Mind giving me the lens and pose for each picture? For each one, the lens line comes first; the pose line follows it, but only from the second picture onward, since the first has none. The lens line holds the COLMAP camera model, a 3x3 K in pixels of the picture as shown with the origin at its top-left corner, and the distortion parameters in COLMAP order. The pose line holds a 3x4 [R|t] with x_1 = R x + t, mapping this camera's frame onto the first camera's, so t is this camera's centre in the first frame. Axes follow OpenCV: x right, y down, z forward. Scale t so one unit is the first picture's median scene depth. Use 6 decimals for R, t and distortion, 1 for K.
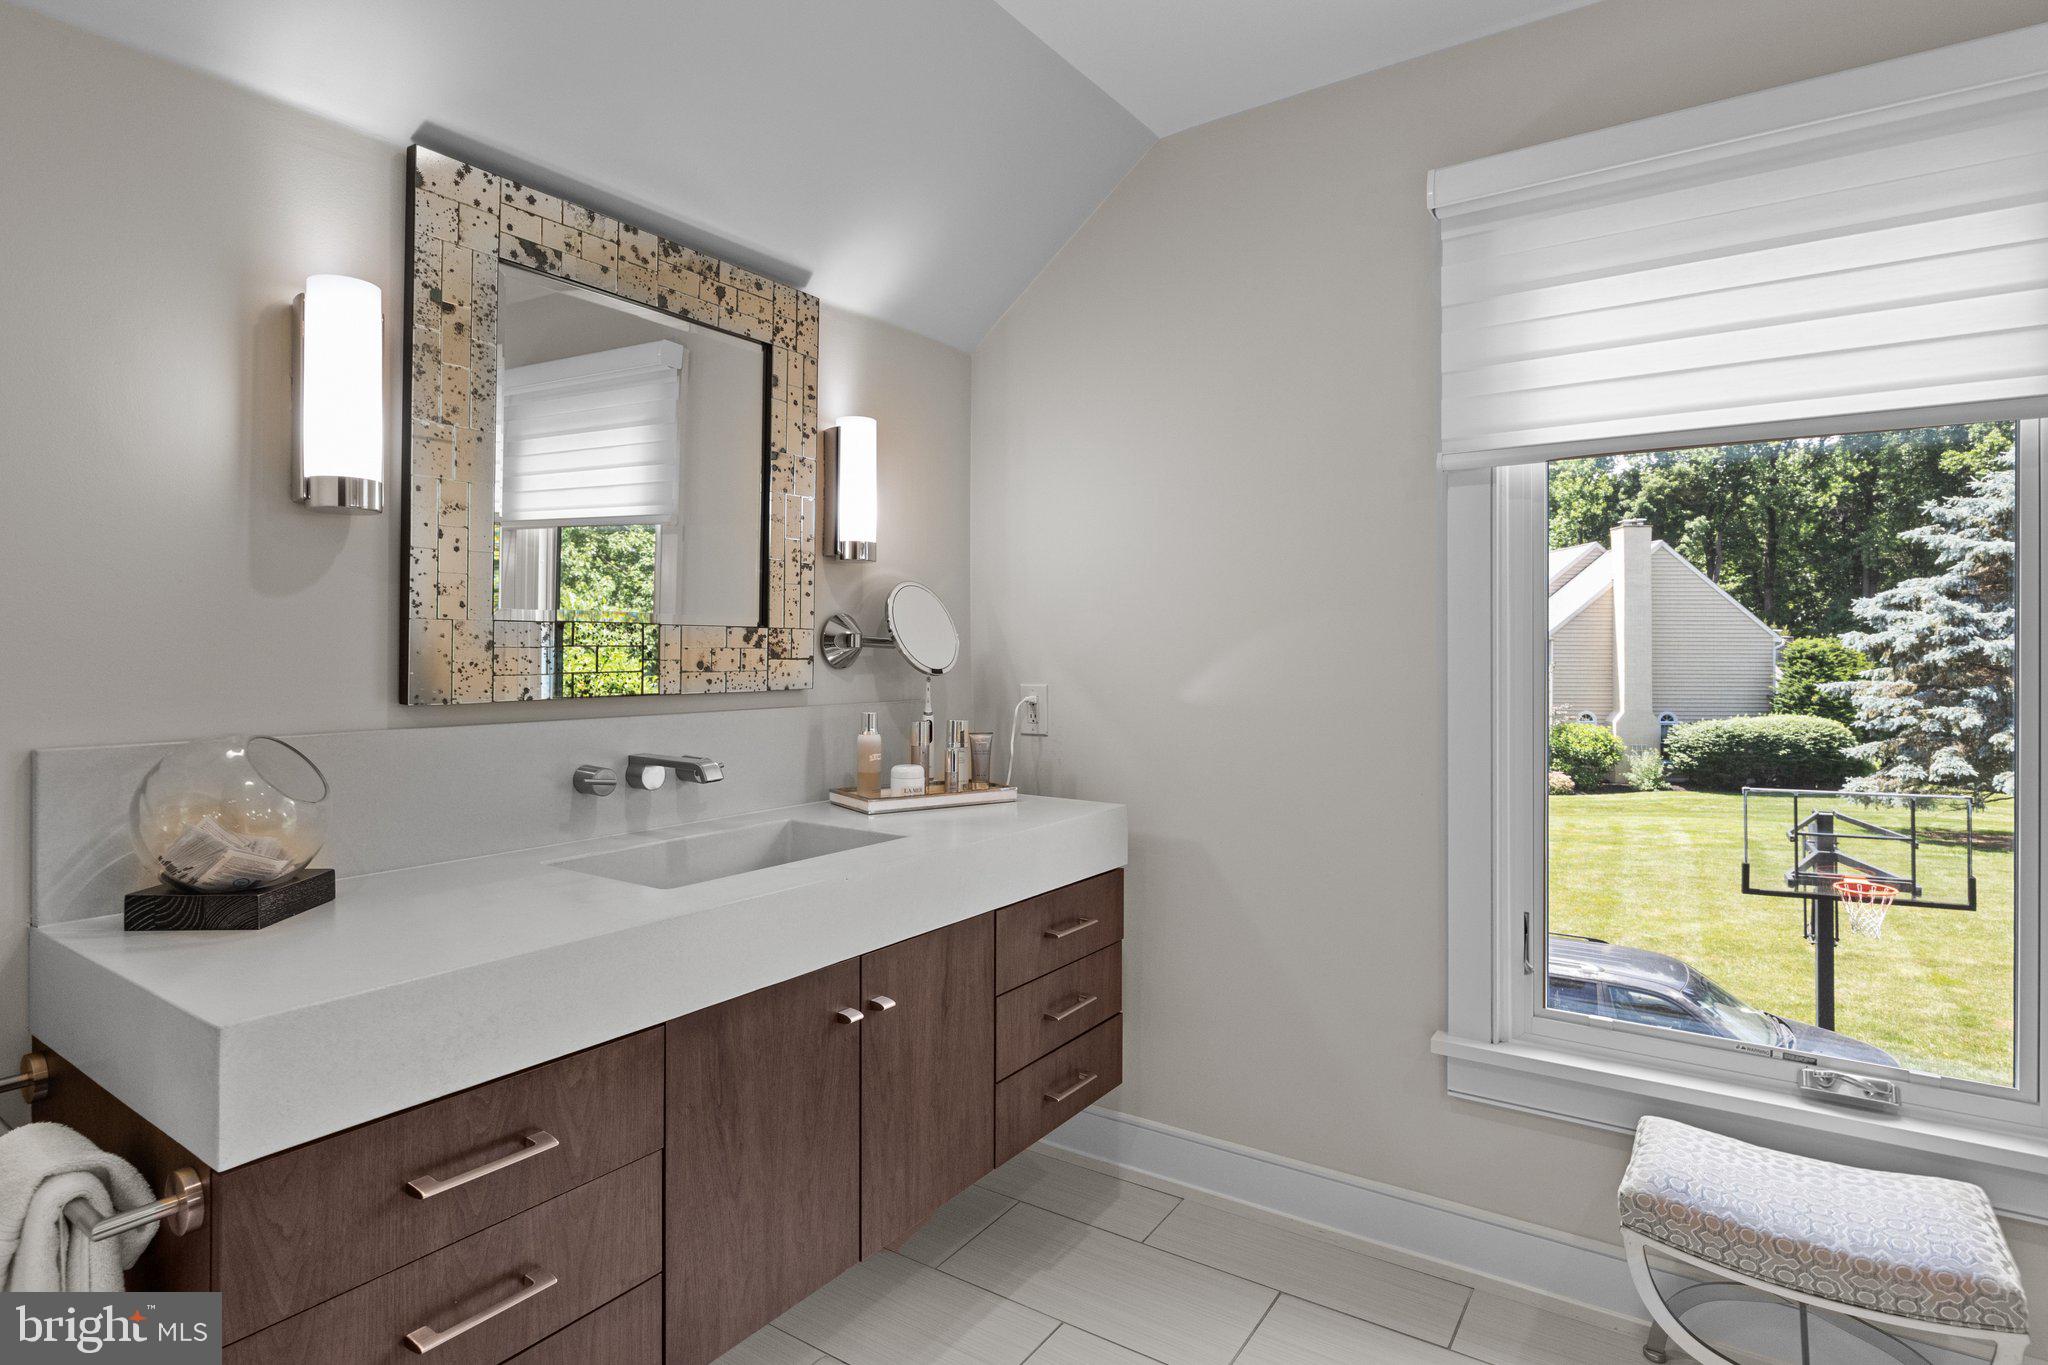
lens RADIAL K [[1050.3, 0, 1008.1], [0, 1050.3, 647.3], [0, 0, 1]] dist [-0.009358, -0.002849]
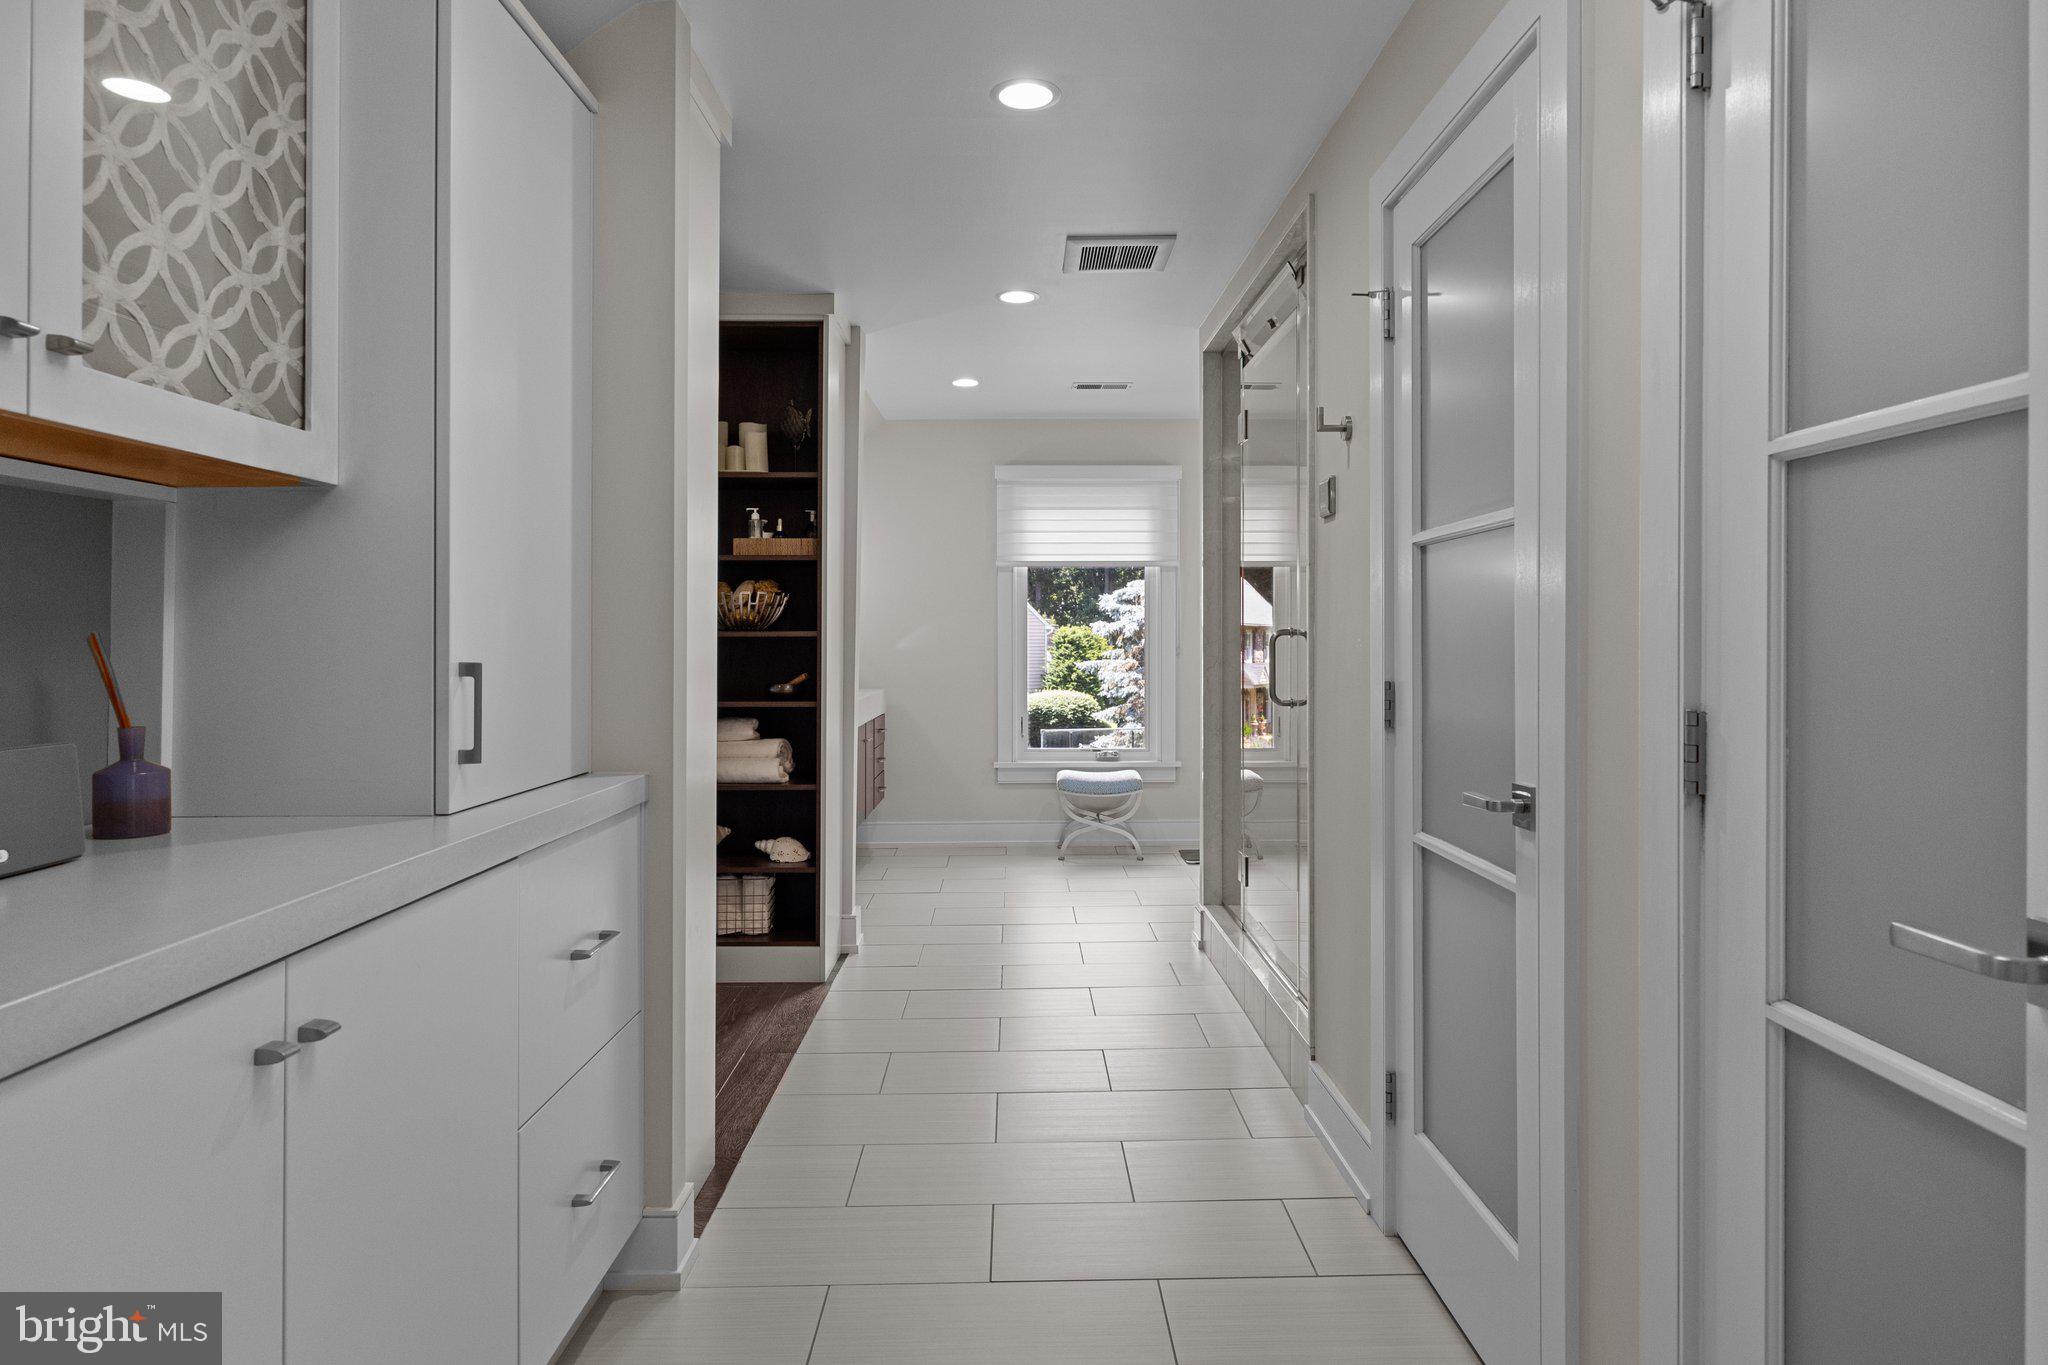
lens RADIAL K [[1163.7, 0, 1024.6], [0, 1163.7, 670.2], [0, 0, 1]] dist [-0.010249, 0.001229]
pose [[0.814858, -0.019364, 0.579337, -0.077784], [0.001931, 0.999527, 0.030693, 0.001094], [-0.579657, -0.023892, 0.814510, -0.093487]]
